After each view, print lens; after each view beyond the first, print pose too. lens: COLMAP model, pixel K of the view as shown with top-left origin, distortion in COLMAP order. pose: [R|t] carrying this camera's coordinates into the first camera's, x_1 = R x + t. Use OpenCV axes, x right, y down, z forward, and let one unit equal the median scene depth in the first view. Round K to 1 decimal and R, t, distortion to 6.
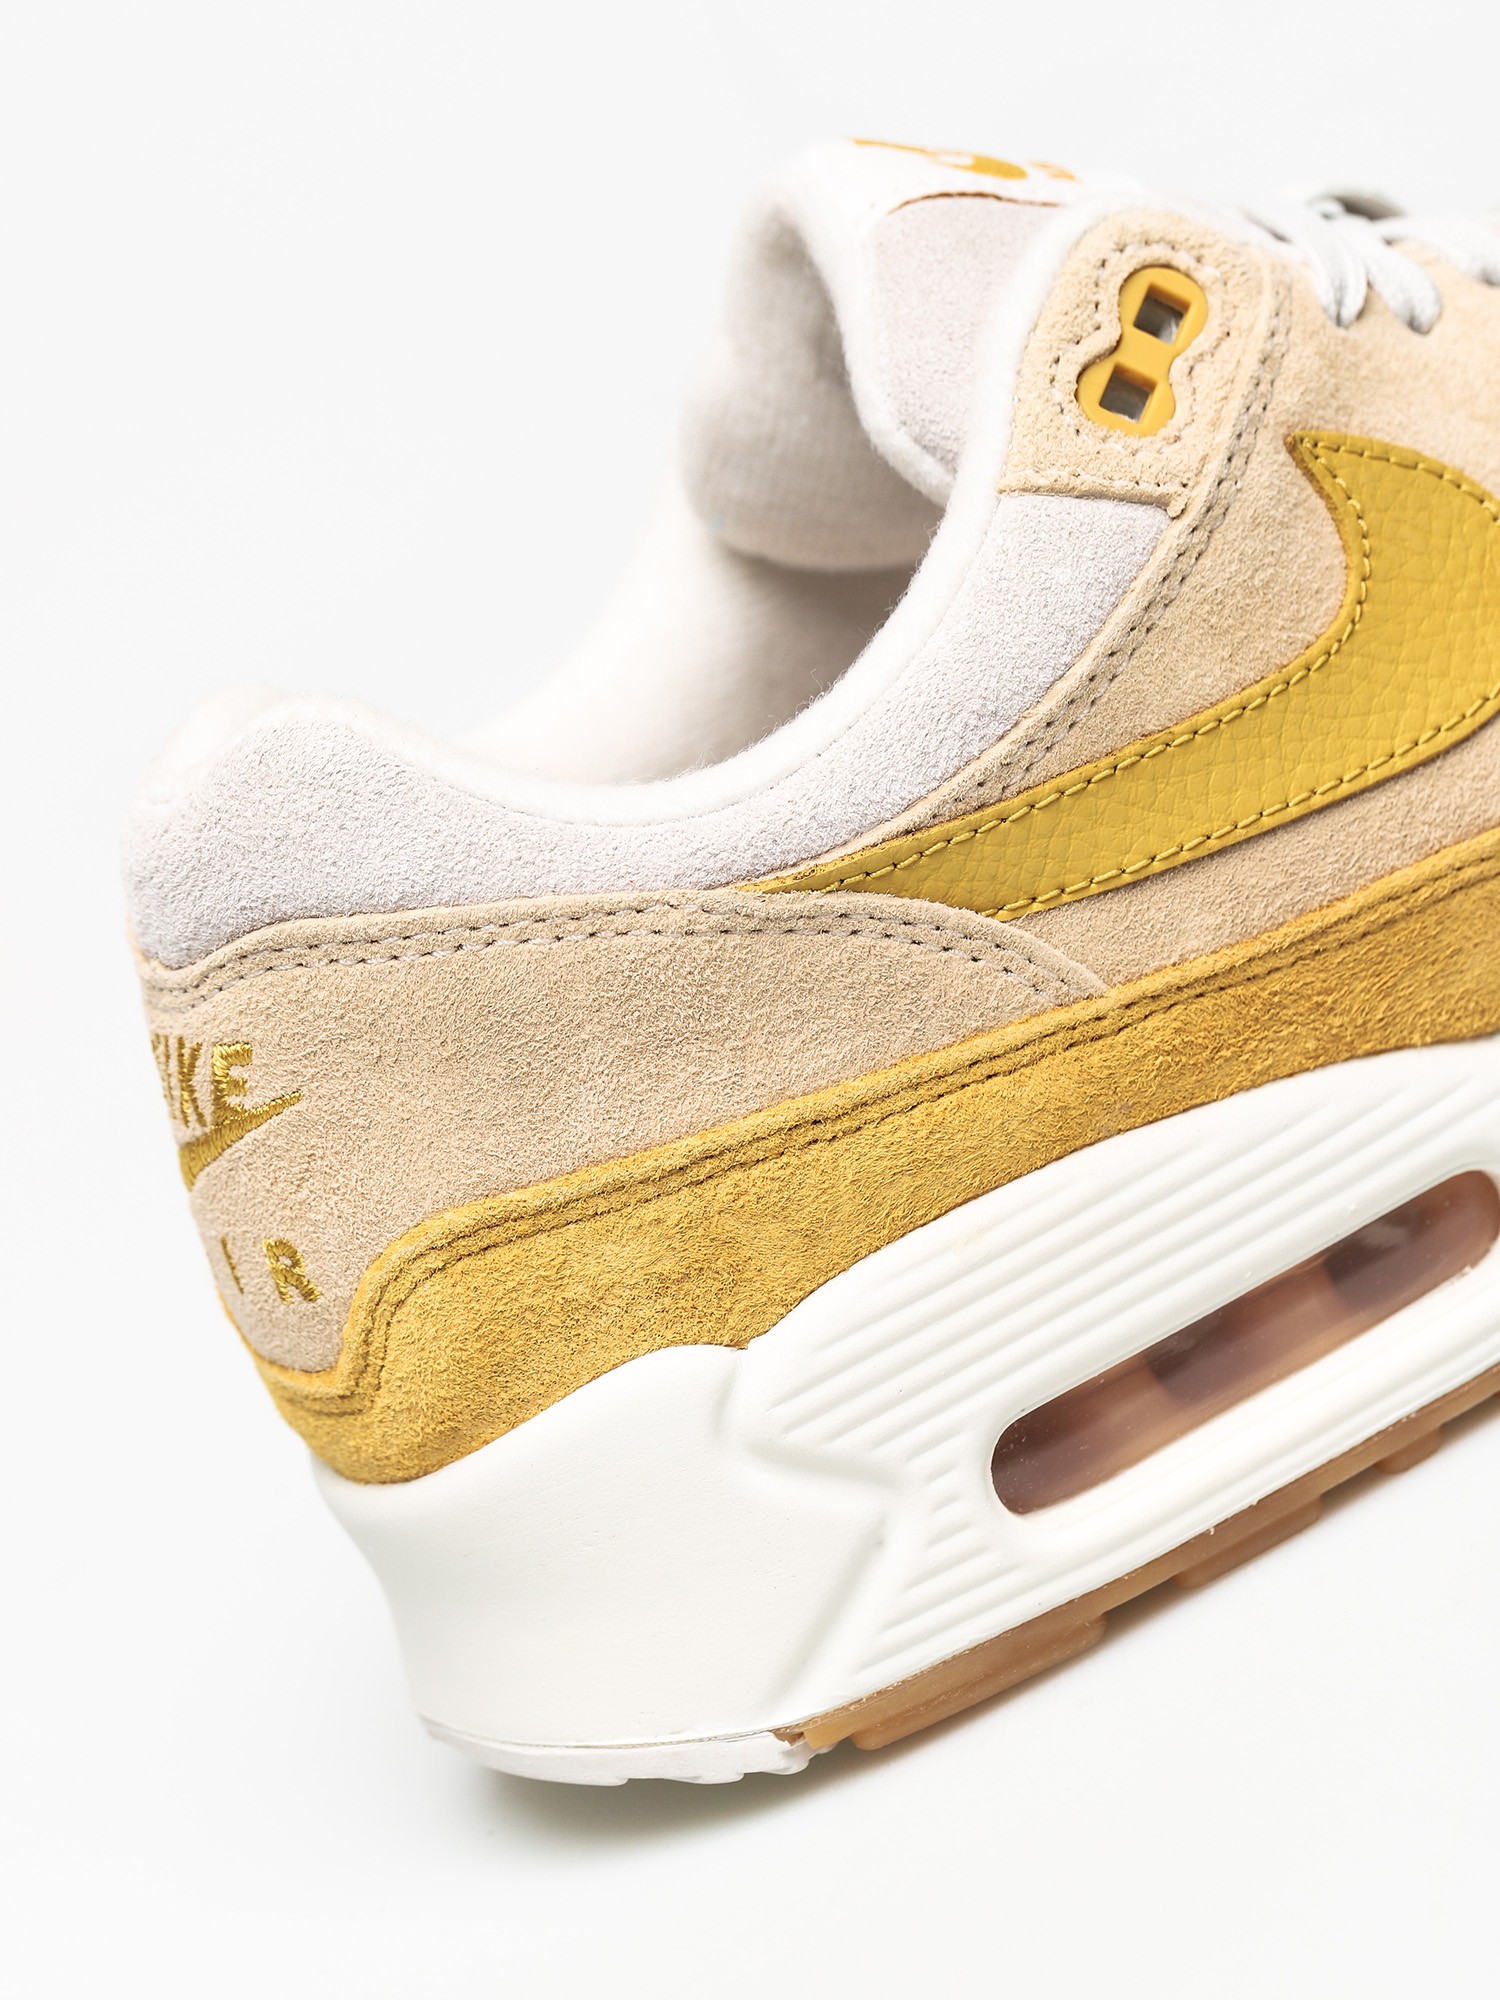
lens RADIAL K [[6376.2, 0, 751.3], [0, 6376.2, 1001.8], [0, 0, 1]] dist [-0.000512, 0.000000]
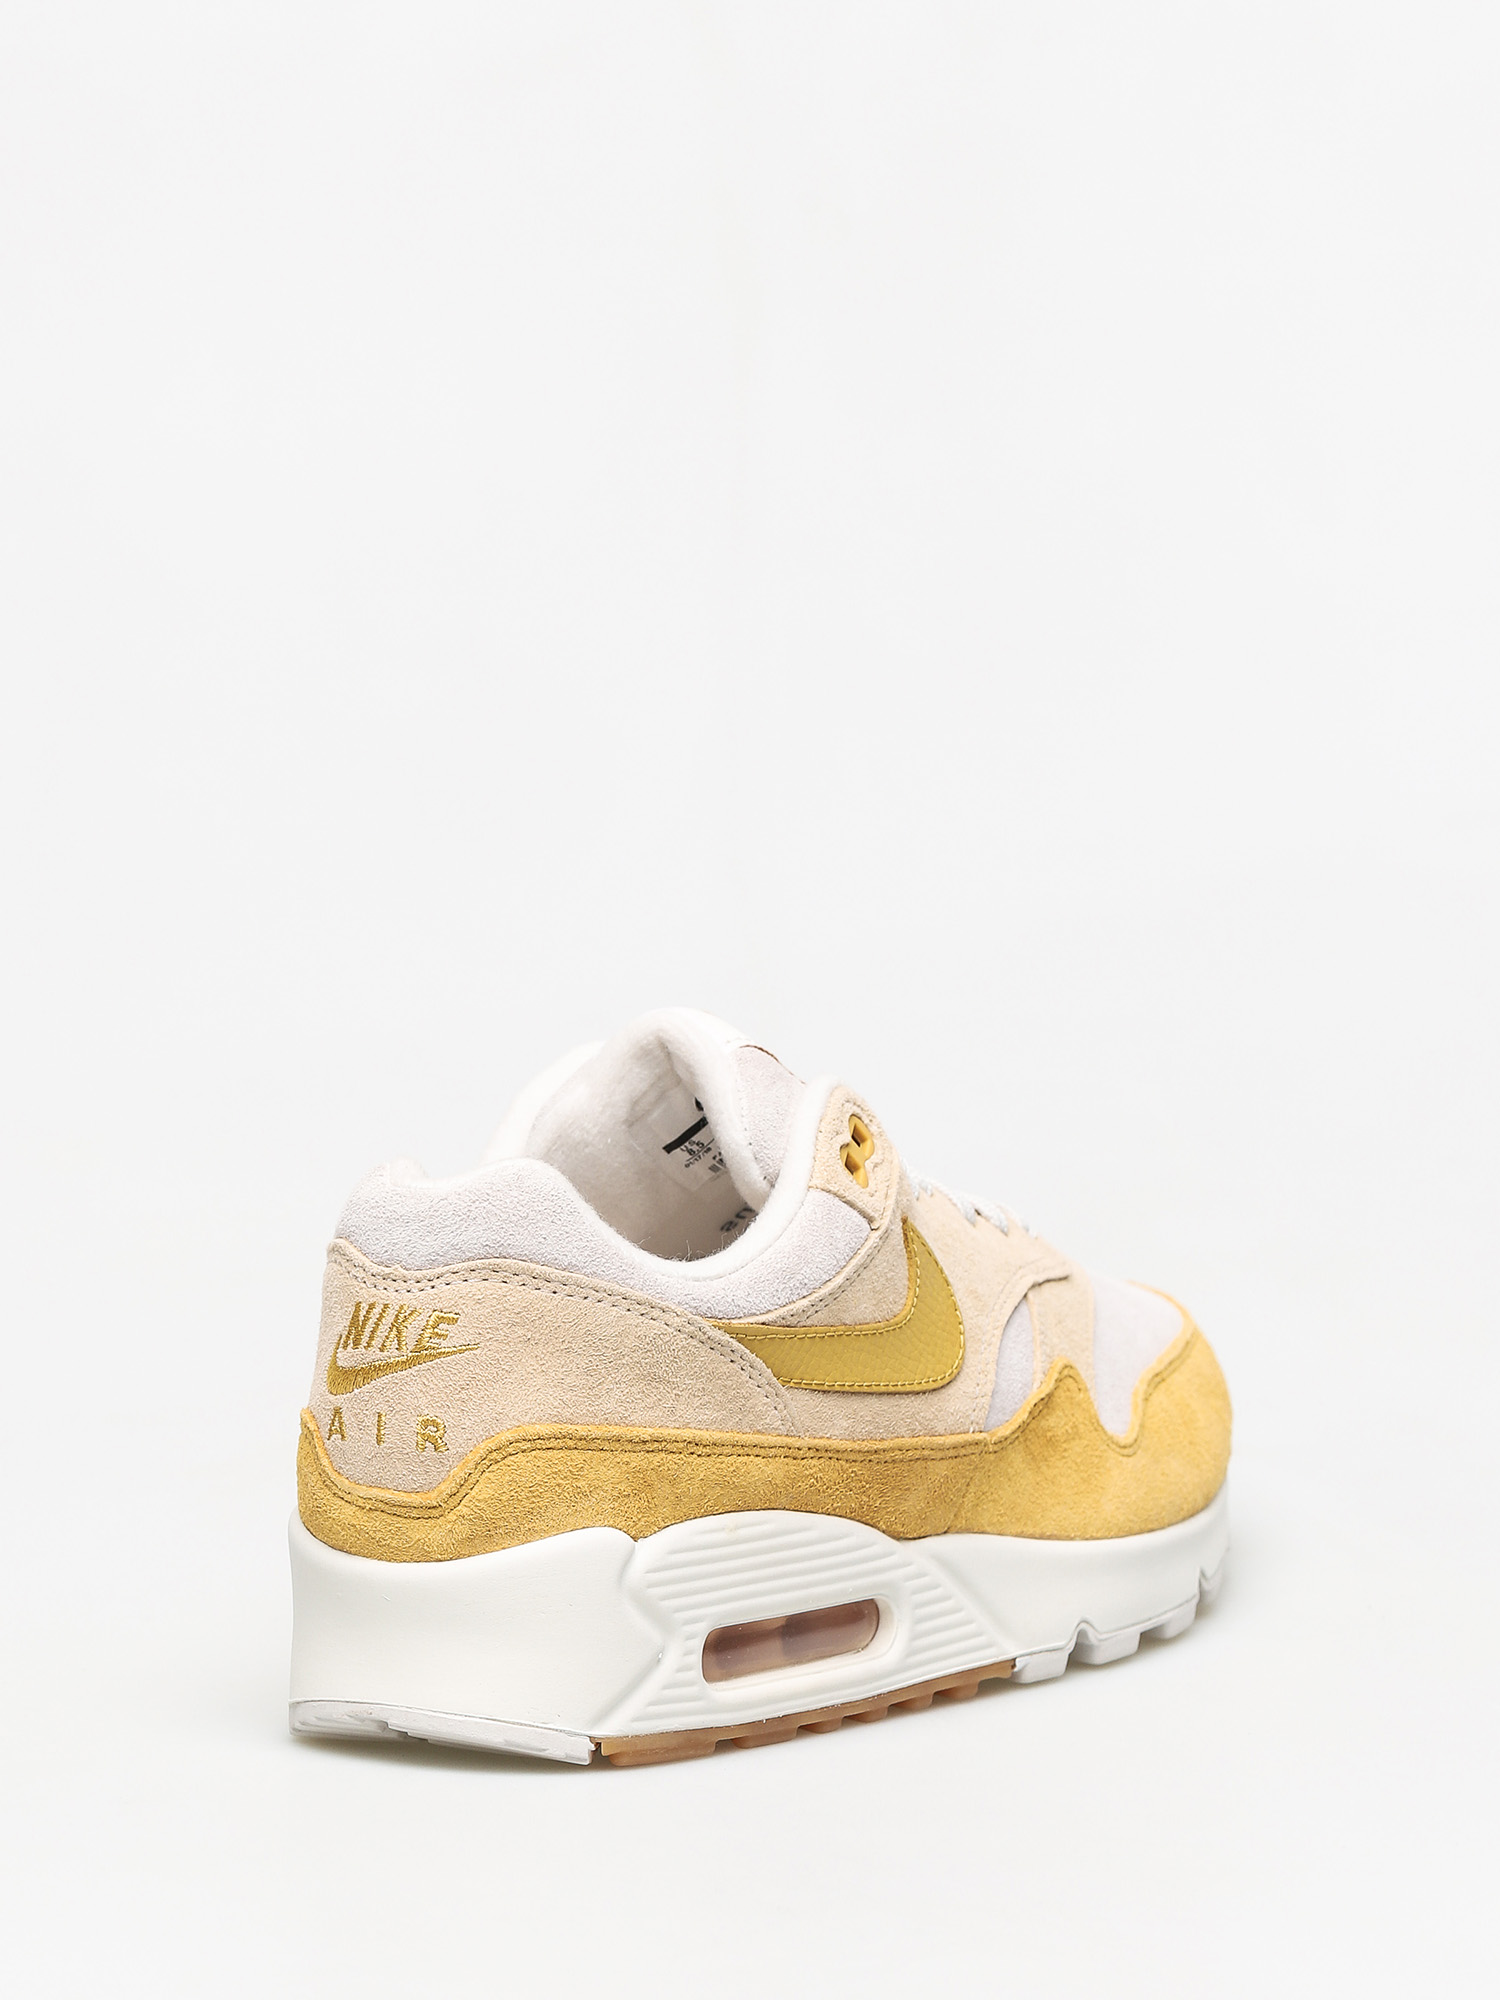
lens RADIAL K [[6376.2, 0, 749.5], [0, 6376.2, 998.2], [0, 0, 1]] dist [-0.000512, 0.000000]
pose [[0.841042, 0.349984, 0.412505, -0.838079], [-0.229675, 0.921403, -0.313475, 0.506114], [-0.489794, 0.168904, 0.855321, -0.726478]]
